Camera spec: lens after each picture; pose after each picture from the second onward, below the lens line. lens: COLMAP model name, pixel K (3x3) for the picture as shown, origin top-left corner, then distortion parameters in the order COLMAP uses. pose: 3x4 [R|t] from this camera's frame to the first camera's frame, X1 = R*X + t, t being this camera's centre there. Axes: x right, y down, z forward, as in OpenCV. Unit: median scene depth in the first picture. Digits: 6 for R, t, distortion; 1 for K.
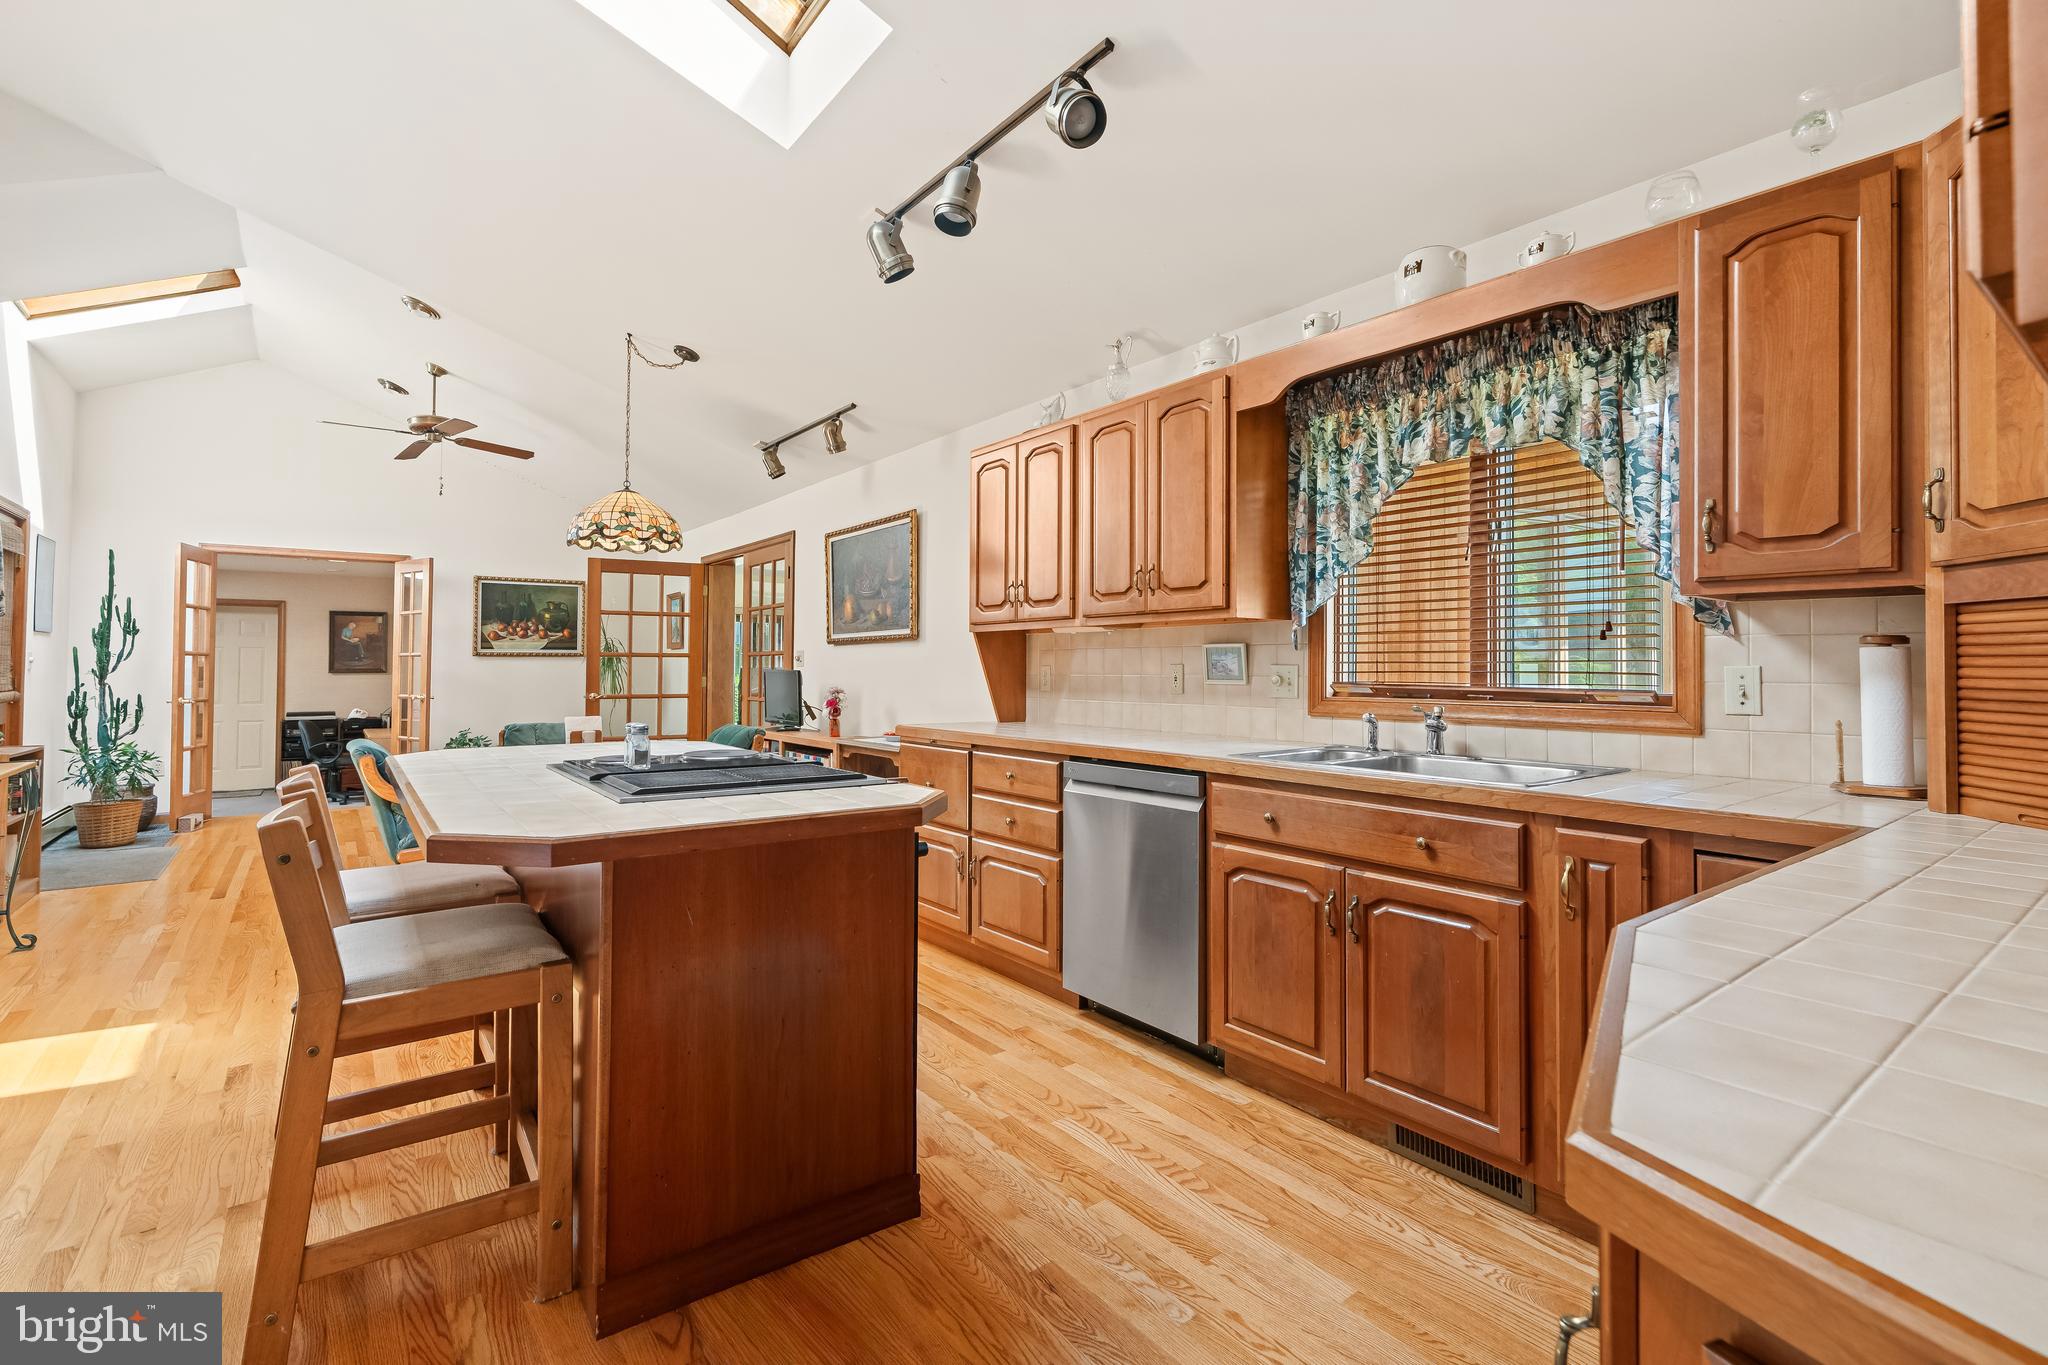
lens RADIAL K [[922.0, 0, 1025.8], [0, 922.0, 661.3], [0, 0, 1]] dist [-0.004895, 0.002722]
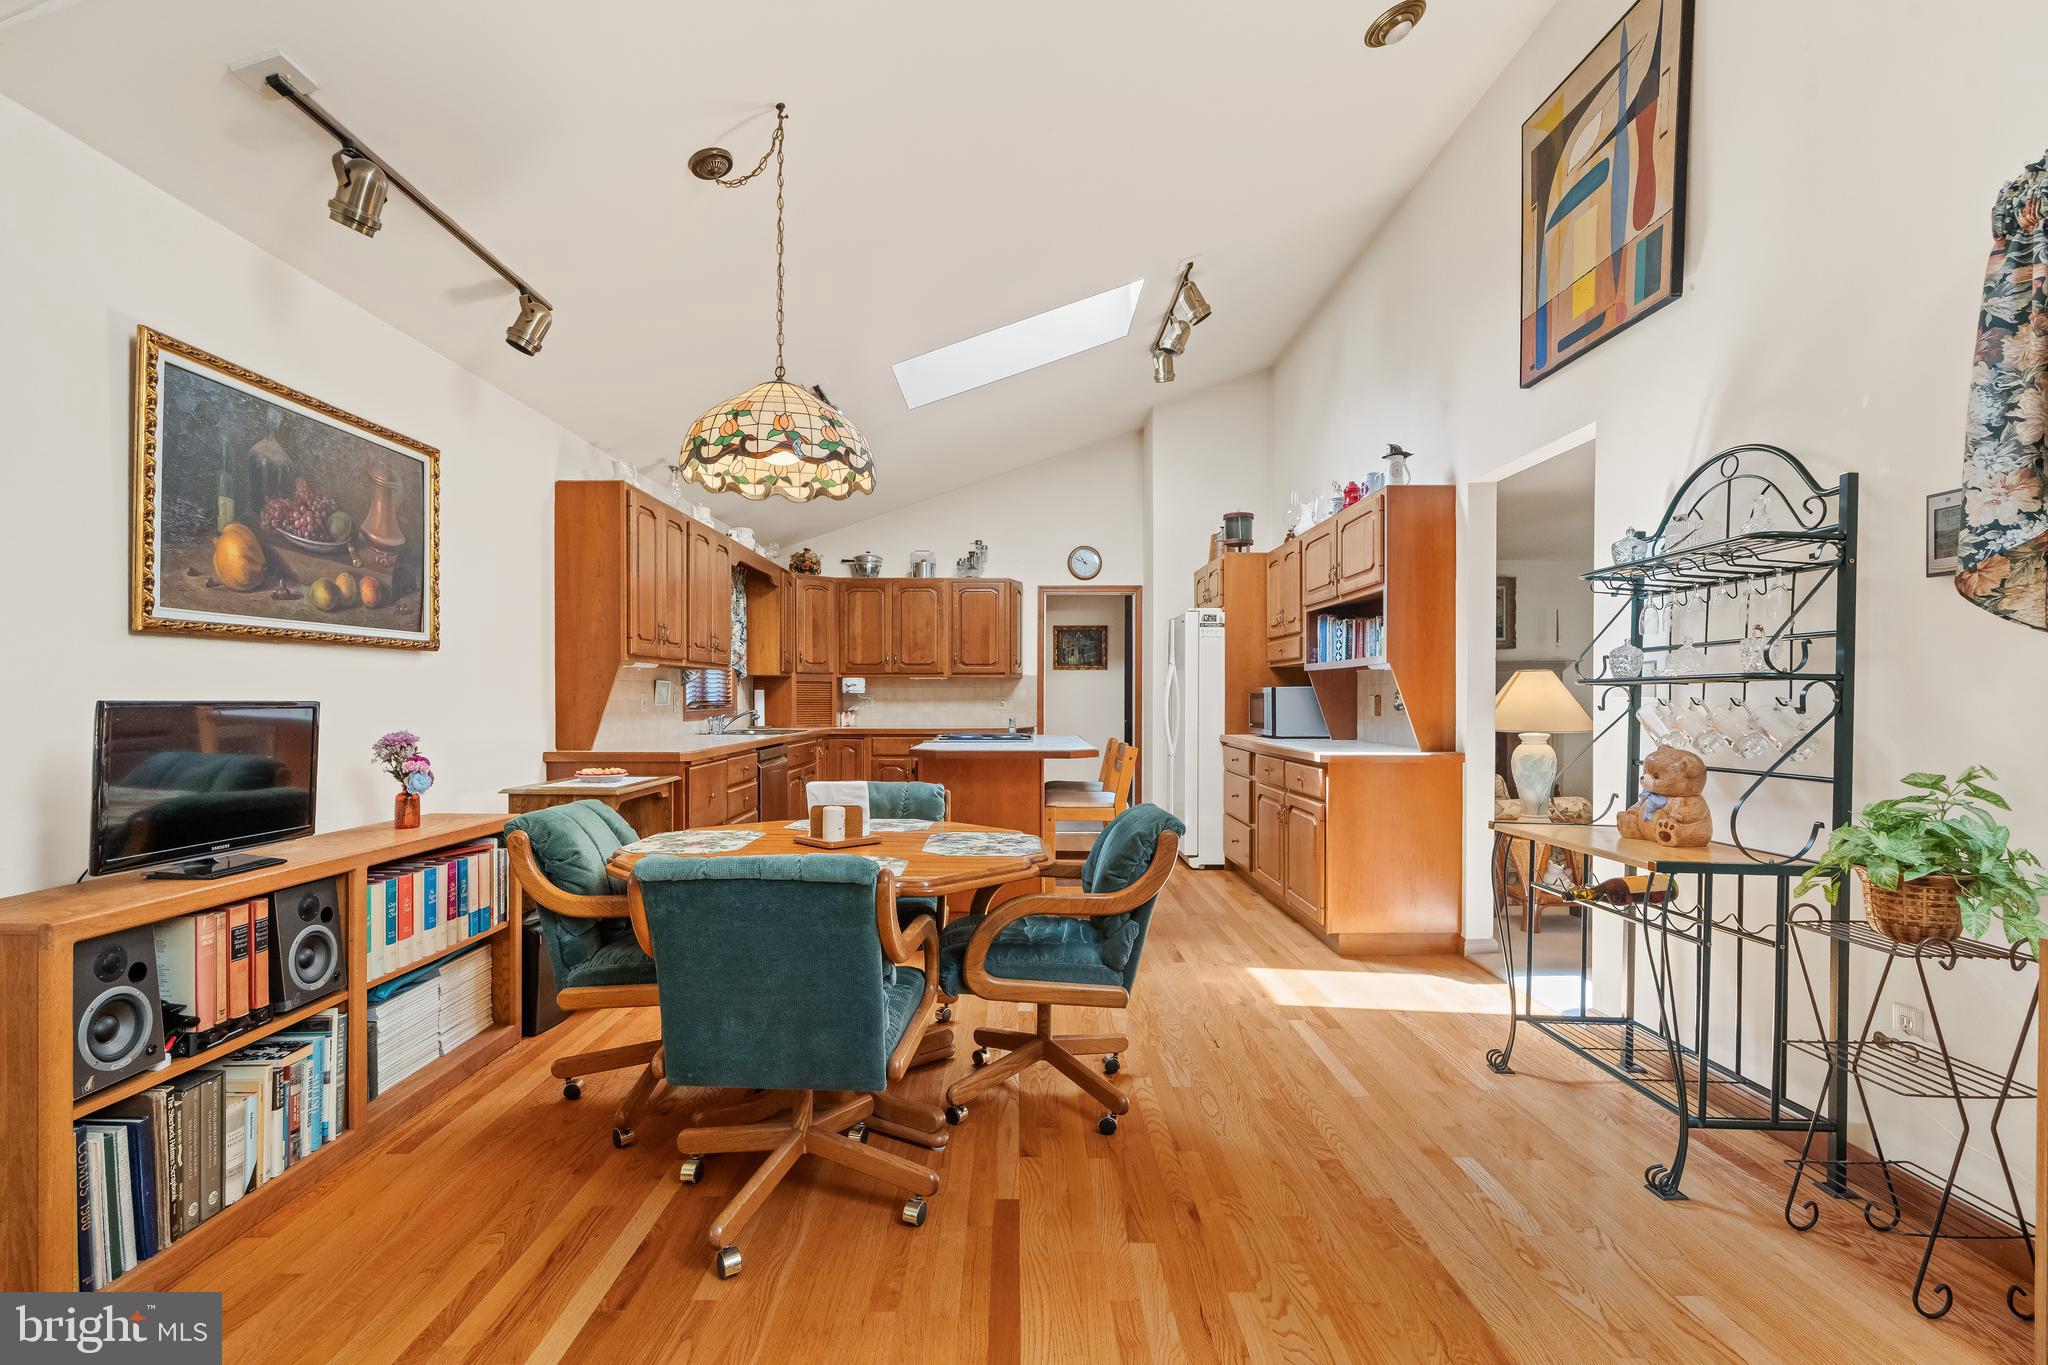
lens RADIAL K [[922.0, 0, 1007.9], [0, 922.0, 704.6], [0, 0, 1]] dist [-0.004895, 0.002722]
pose [[-0.790724, -0.005292, 0.612150, -0.688997], [-0.003341, 0.999985, 0.004330, 0.007570], [-0.612164, 0.001379, -0.790730, 1.049108]]
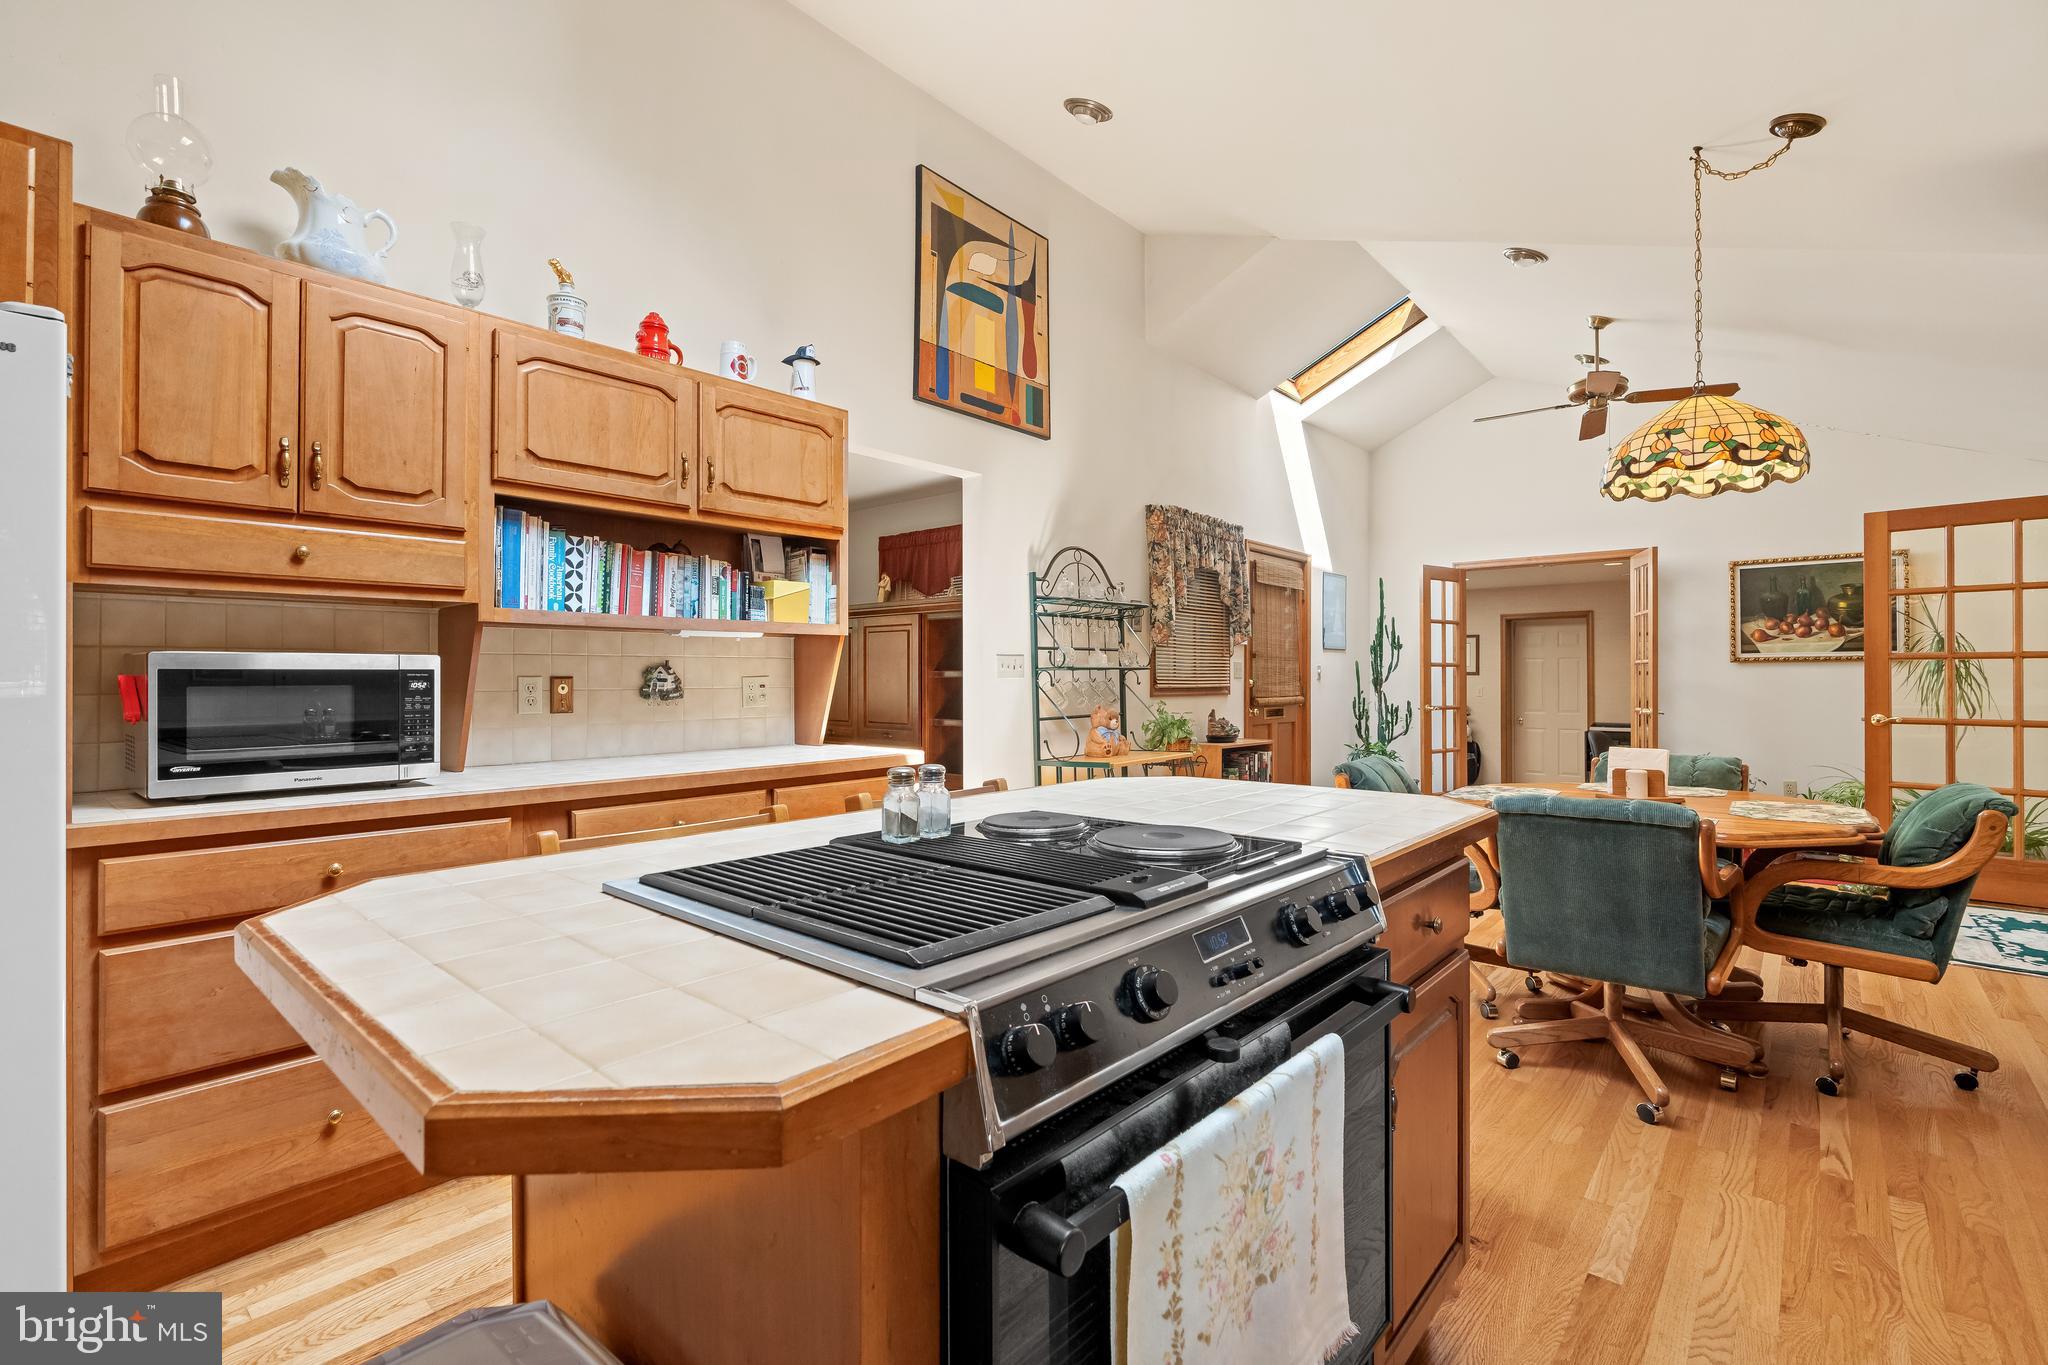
lens RADIAL K [[922.0, 0, 1032.3], [0, 922.0, 670.5], [0, 0, 1]] dist [-0.004895, 0.002722]
pose [[0.202088, -0.009646, -0.979320, 0.071439], [0.007509, 0.999937, -0.008300, 0.004197], [0.979339, -0.005676, 0.202148, 0.320252]]
